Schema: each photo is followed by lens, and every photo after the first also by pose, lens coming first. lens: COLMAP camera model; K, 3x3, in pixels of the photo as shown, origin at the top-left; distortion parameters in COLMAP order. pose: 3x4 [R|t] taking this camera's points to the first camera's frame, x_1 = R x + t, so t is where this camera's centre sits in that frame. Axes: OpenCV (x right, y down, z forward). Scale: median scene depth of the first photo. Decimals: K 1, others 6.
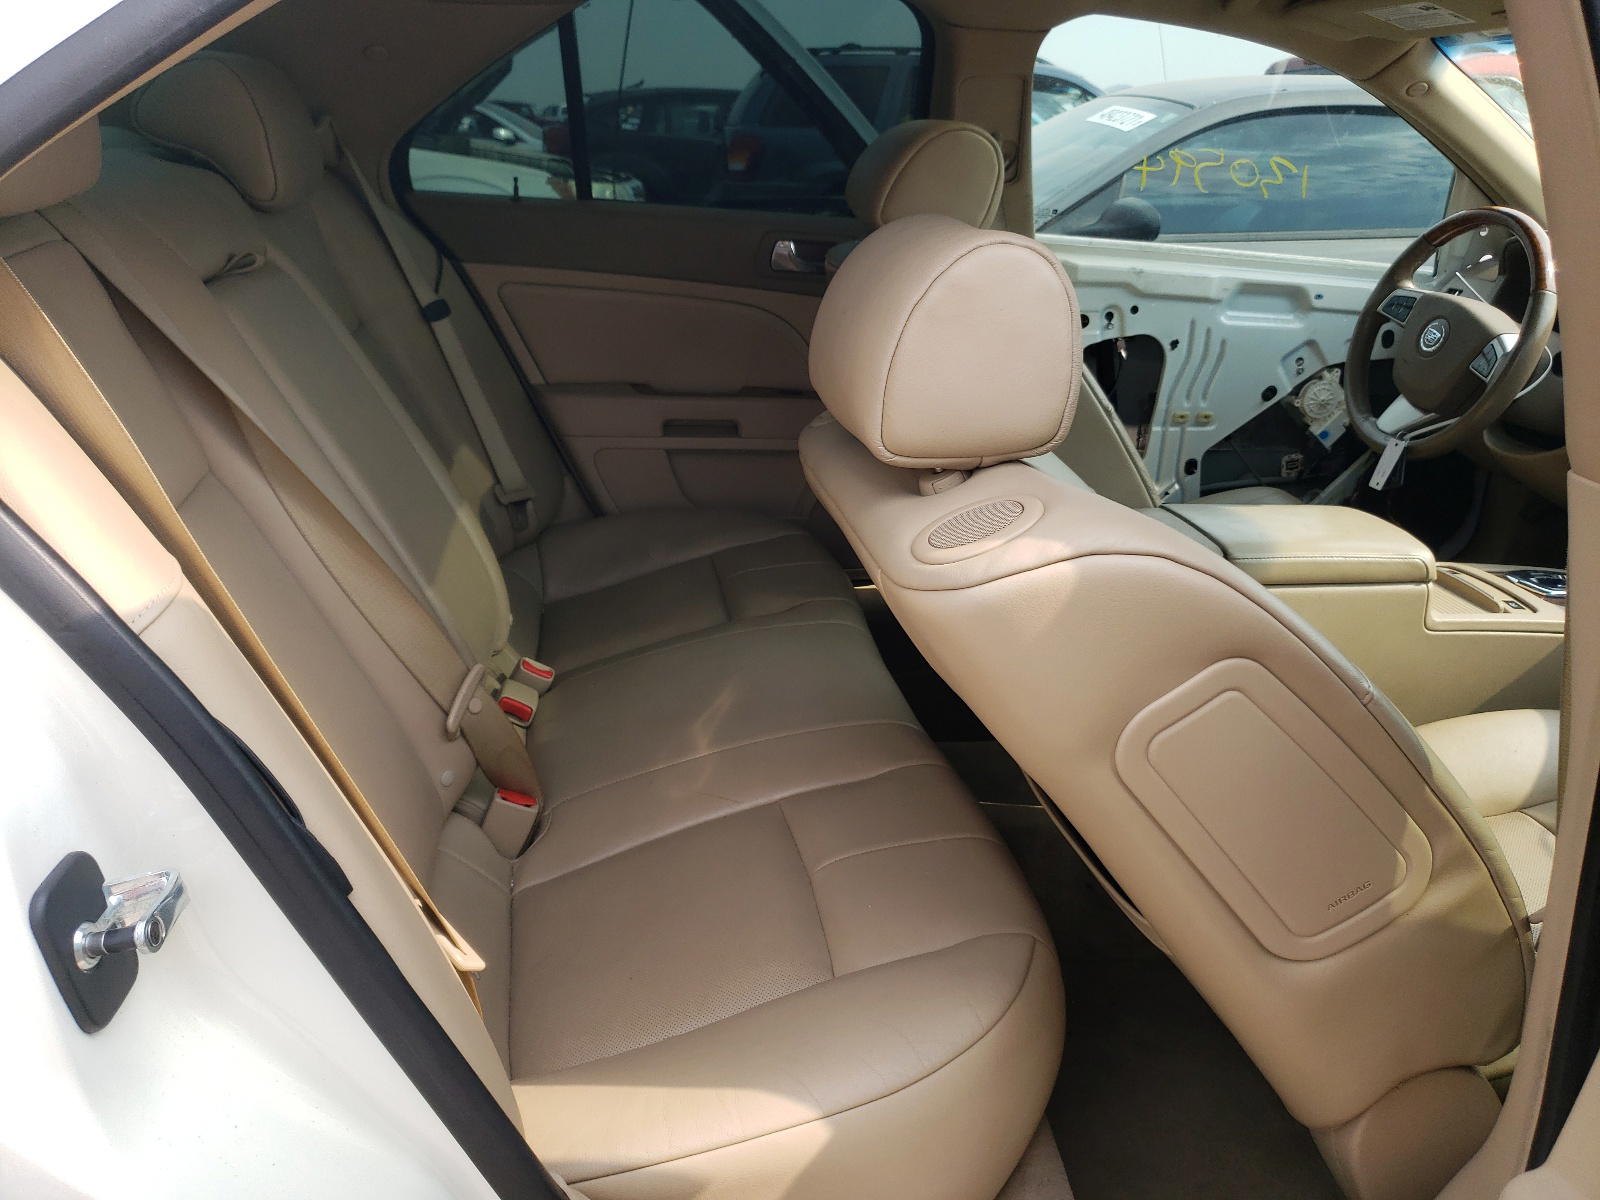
lens RADIAL K [[1366.7, 0, 800.0], [0, 1366.7, 600.0], [0, 0, 1]] dist [0.002859, 0.018078]
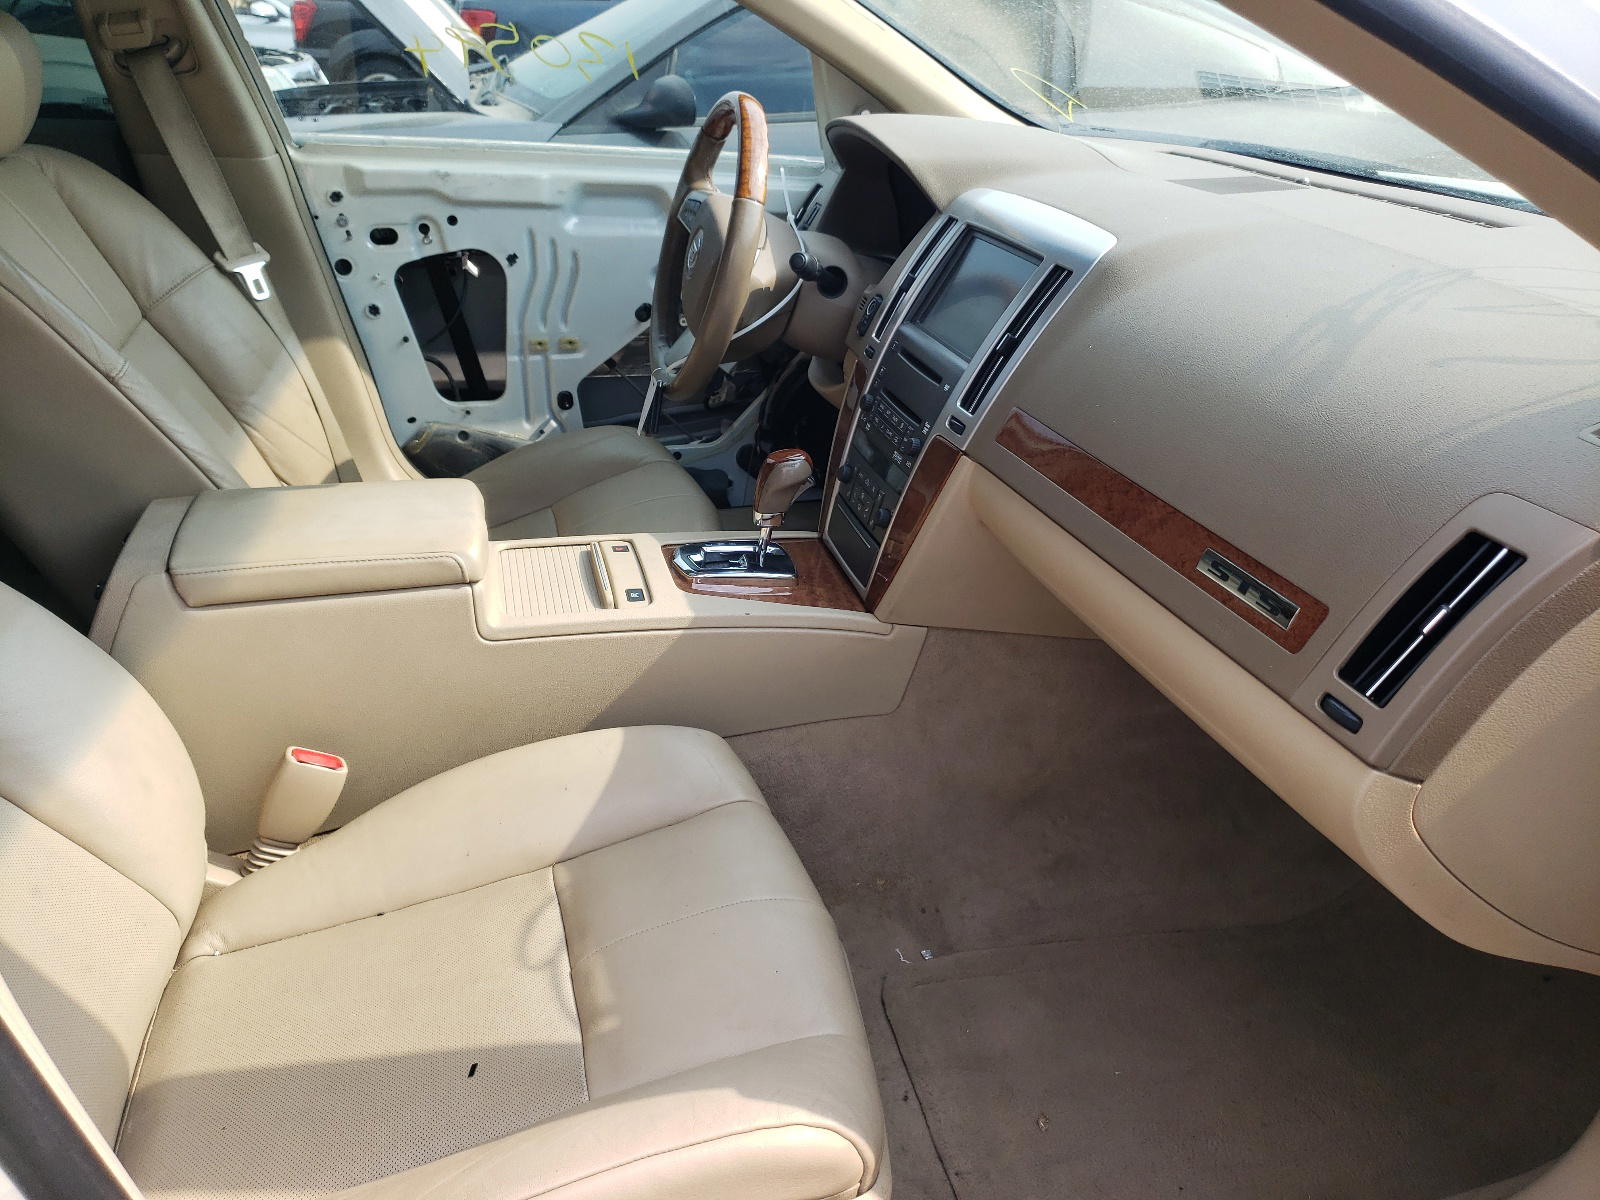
lens RADIAL K [[1366.7, 0, 800.0], [0, 1366.7, 600.0], [0, 0, 1]] dist [0.002859, 0.018078]
pose [[0.995029, -0.056582, 0.081955, 0.365734], [0.049566, 0.995125, 0.085256, -0.039040], [-0.086379, -0.080770, 0.992983, 0.119777]]
